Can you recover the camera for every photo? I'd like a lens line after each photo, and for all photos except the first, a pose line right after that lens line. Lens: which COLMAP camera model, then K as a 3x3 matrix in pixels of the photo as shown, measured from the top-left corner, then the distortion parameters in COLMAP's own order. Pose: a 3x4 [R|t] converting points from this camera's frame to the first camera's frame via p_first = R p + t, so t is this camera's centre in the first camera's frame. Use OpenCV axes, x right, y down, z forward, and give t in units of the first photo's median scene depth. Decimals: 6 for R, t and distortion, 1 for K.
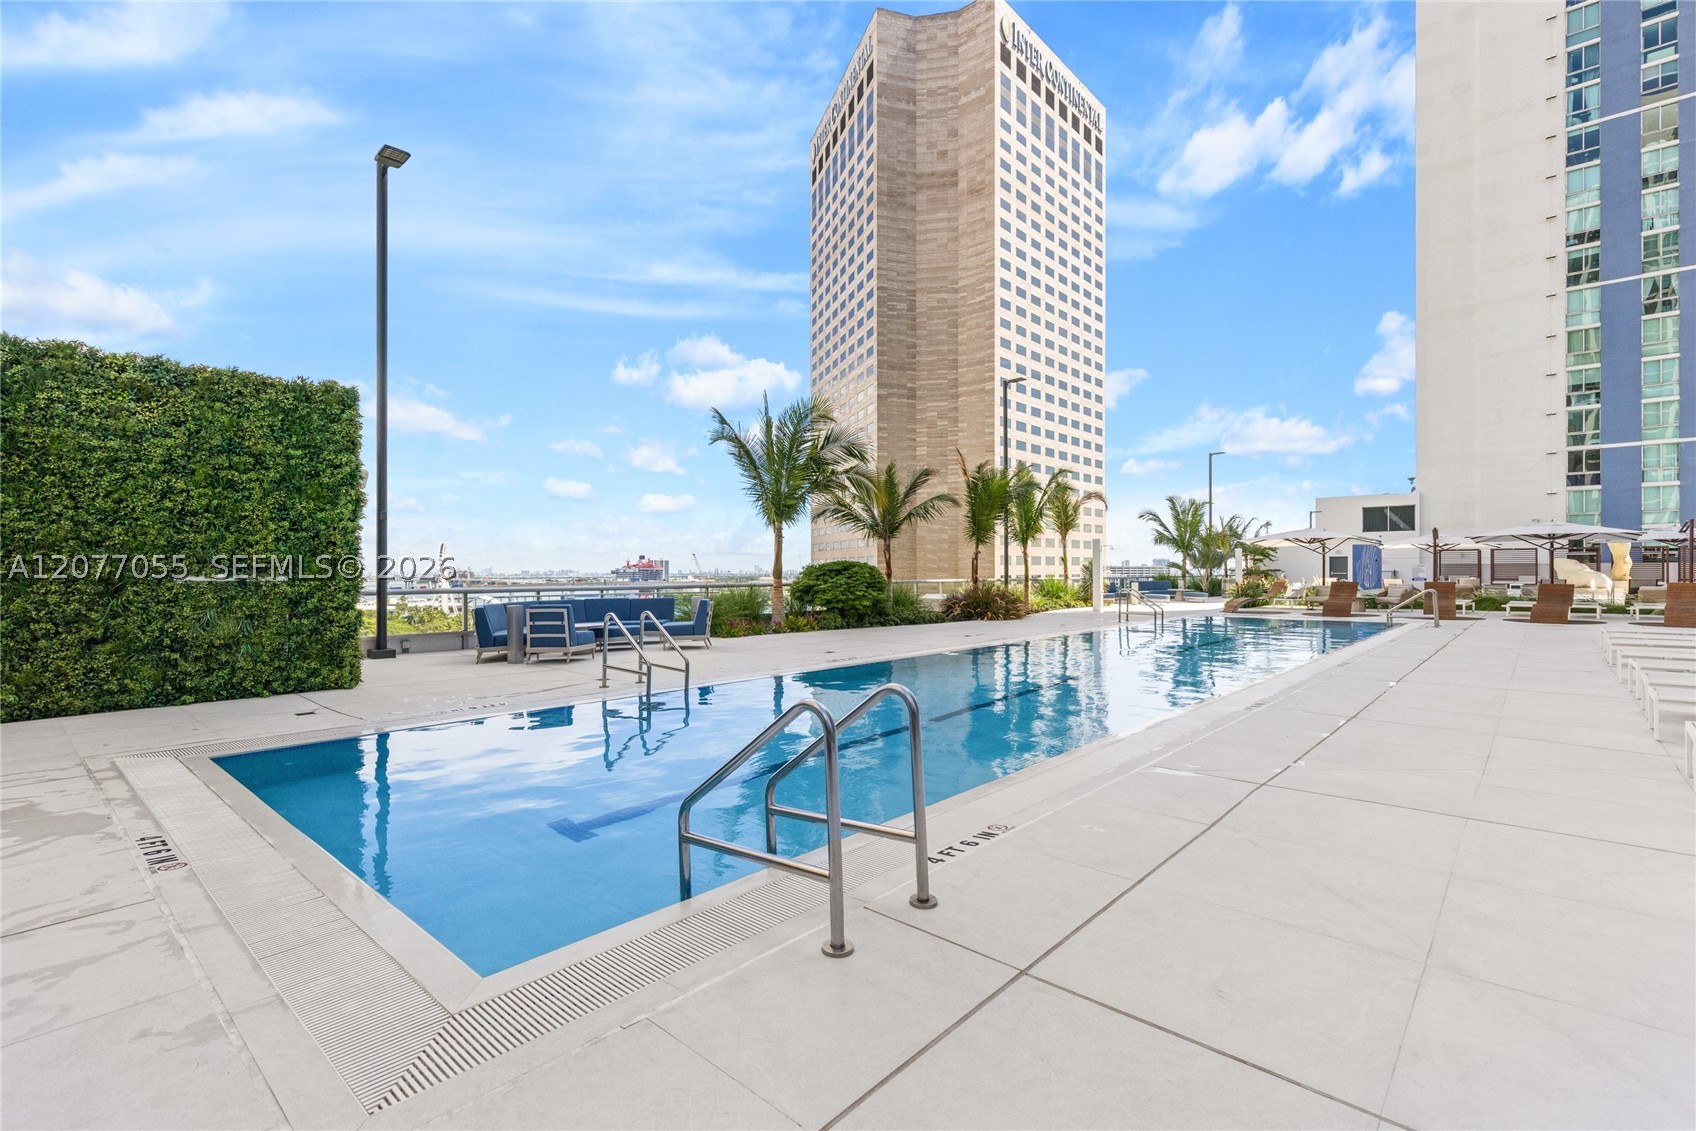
lens RADIAL K [[769.3, 0, 857.0], [0, 769.3, 571.4], [0, 0, 1]] dist [0.011856, -0.004446]
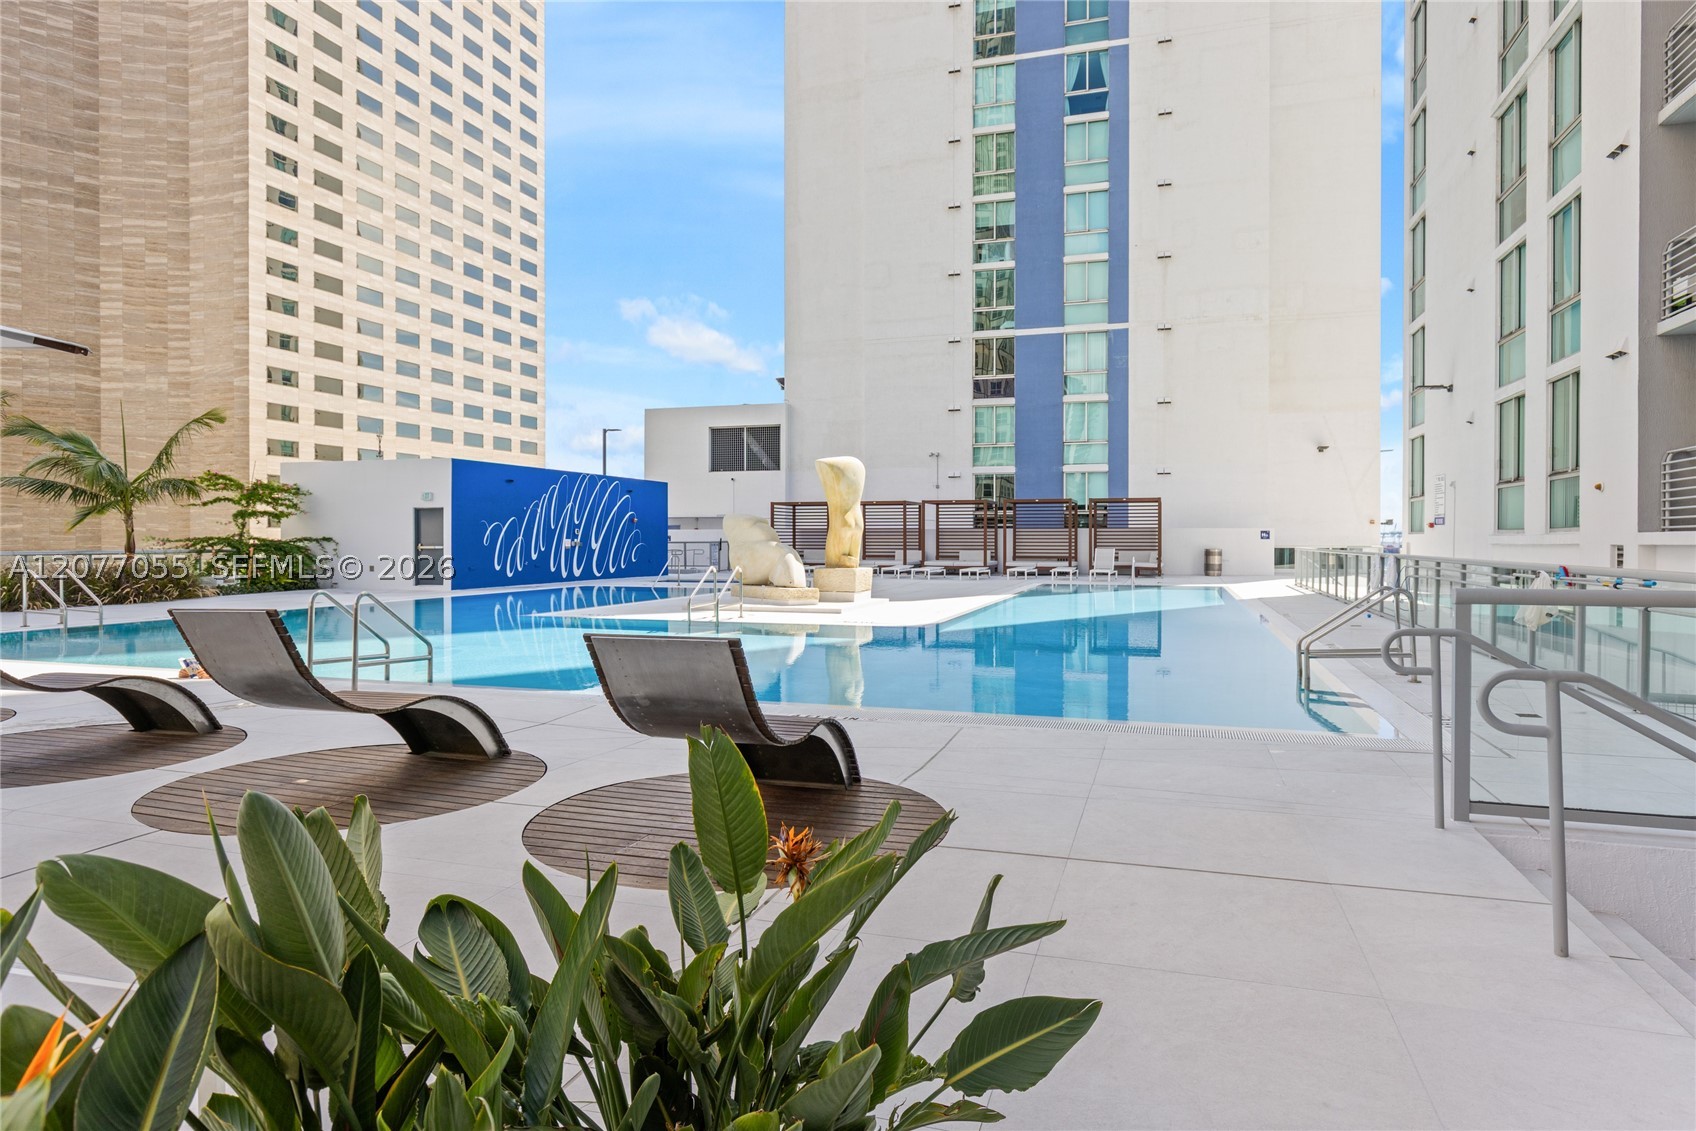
lens RADIAL K [[989.6, 0, 848.2], [0, 989.6, 547.2], [0, 0, 1]] dist [-0.000392, 0.003766]
pose [[0.915549, 0.000012, 0.402207, 0.274532], [-0.003112, 0.999970, 0.007053, -0.000684], [-0.402195, -0.007709, 0.915522, 0.181312]]
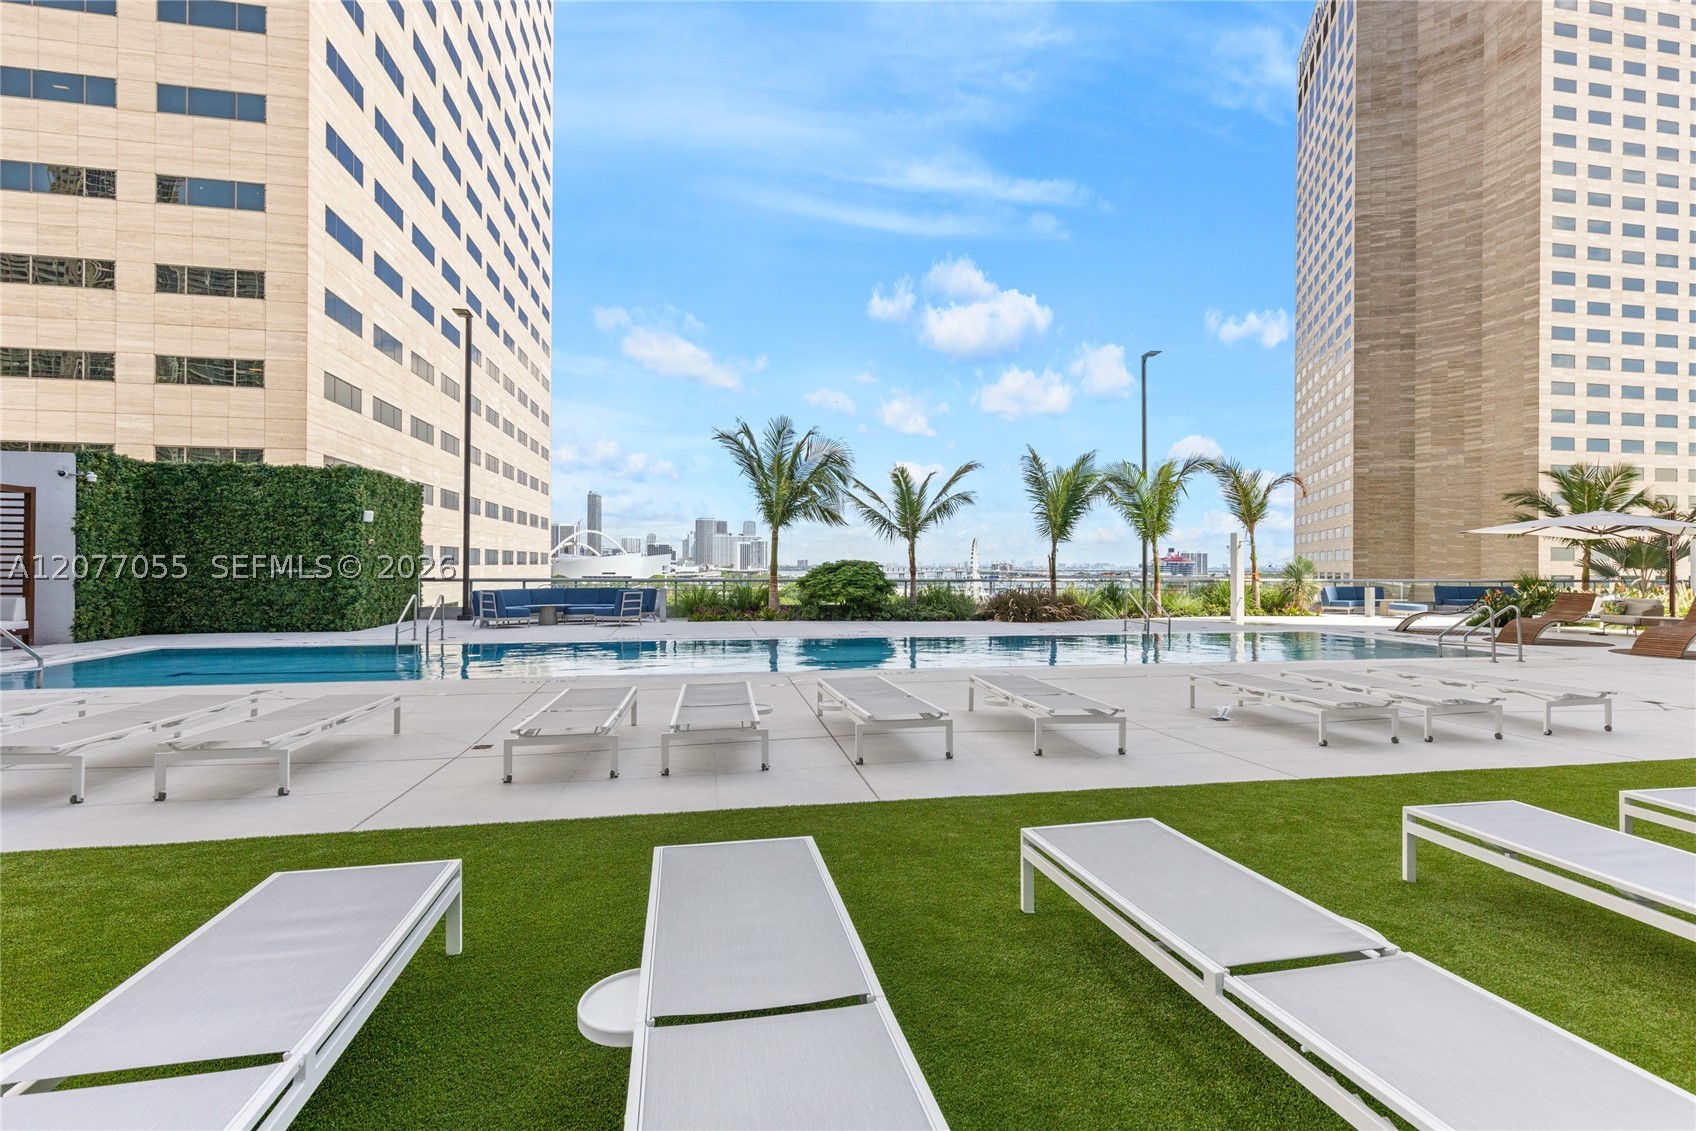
lens RADIAL K [[797.5, 0, 863.0], [0, 797.5, 562.2], [0, 0, 1]] dist [0.002619, -0.000140]
pose [[0.798065, 0.004797, -0.602552, 0.120292], [-0.006922, 0.999975, -0.001208, -0.001583], [0.602532, 0.005135, 0.798079, 0.018671]]
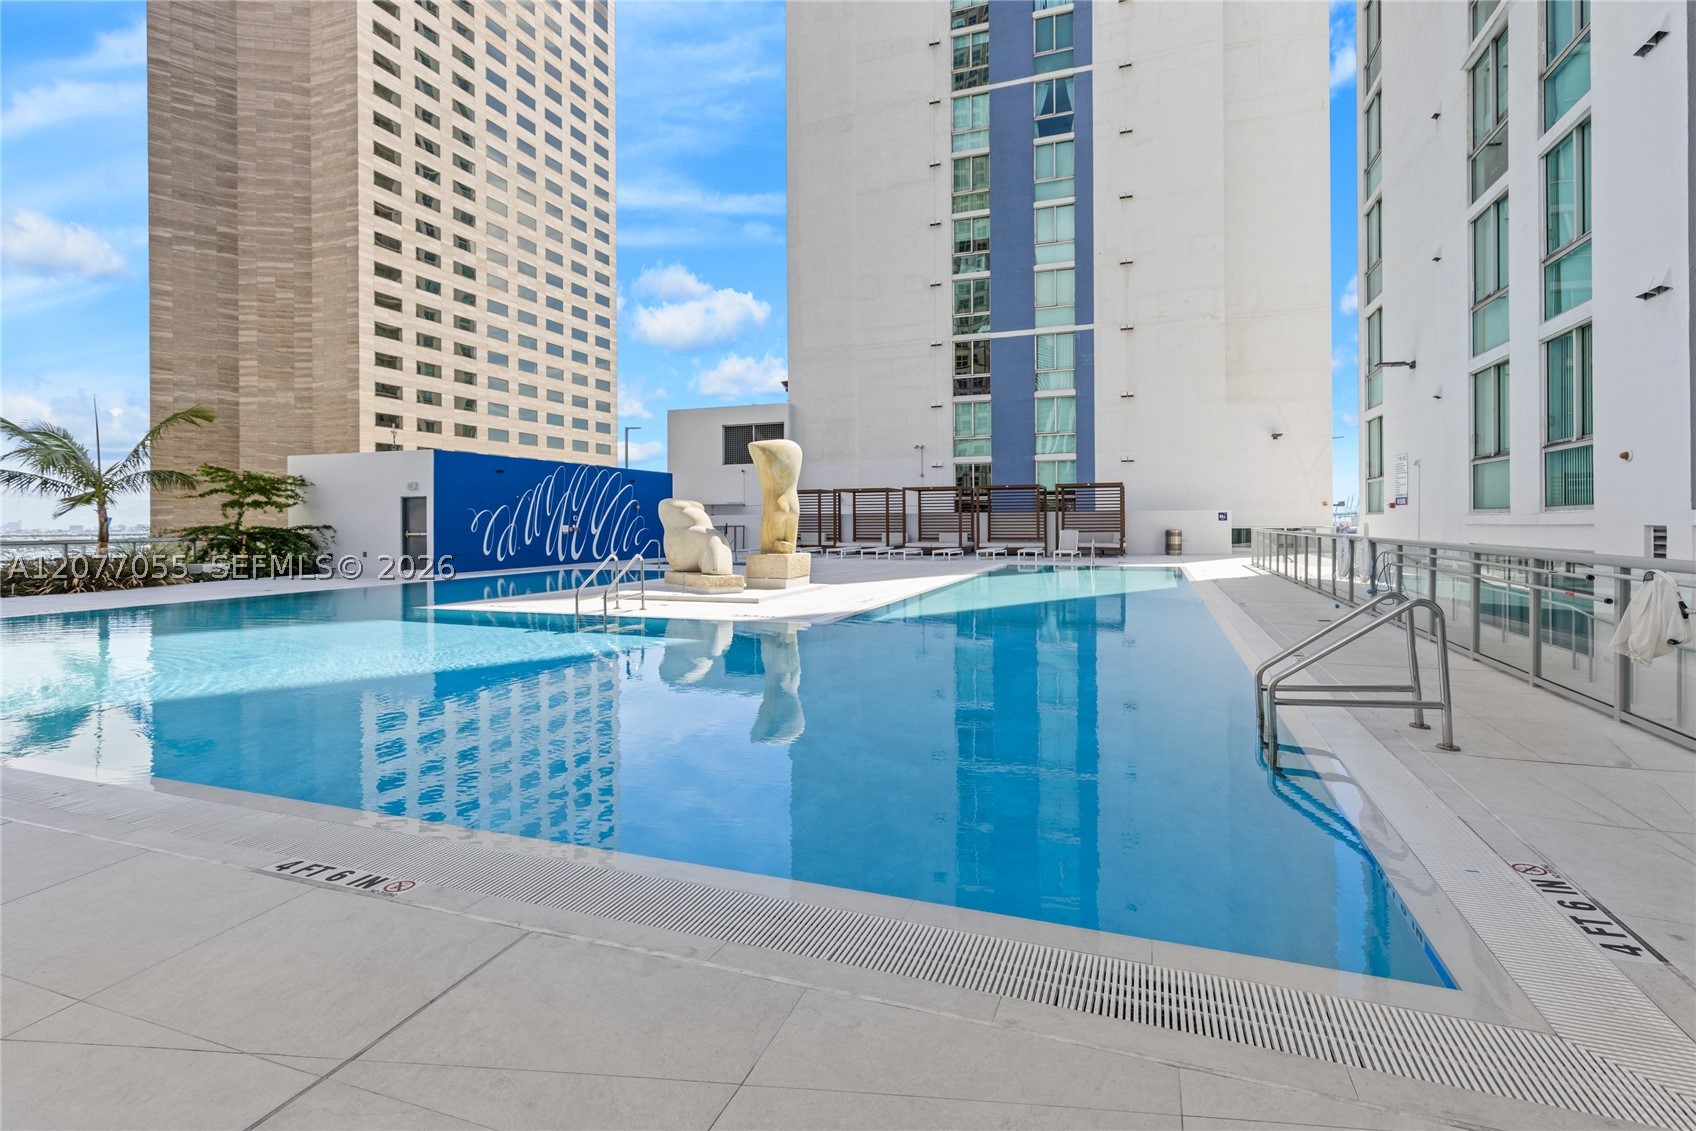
lens RADIAL K [[796.7, 0, 849.8], [0, 796.7, 521.1], [0, 0, 1]] dist [0.009960, -0.000312]
pose [[0.931726, -0.002655, 0.363152, 0.307669], [0.004104, 0.999986, -0.003218, -0.000897], [-0.363138, 0.004489, 0.931724, 0.211071]]
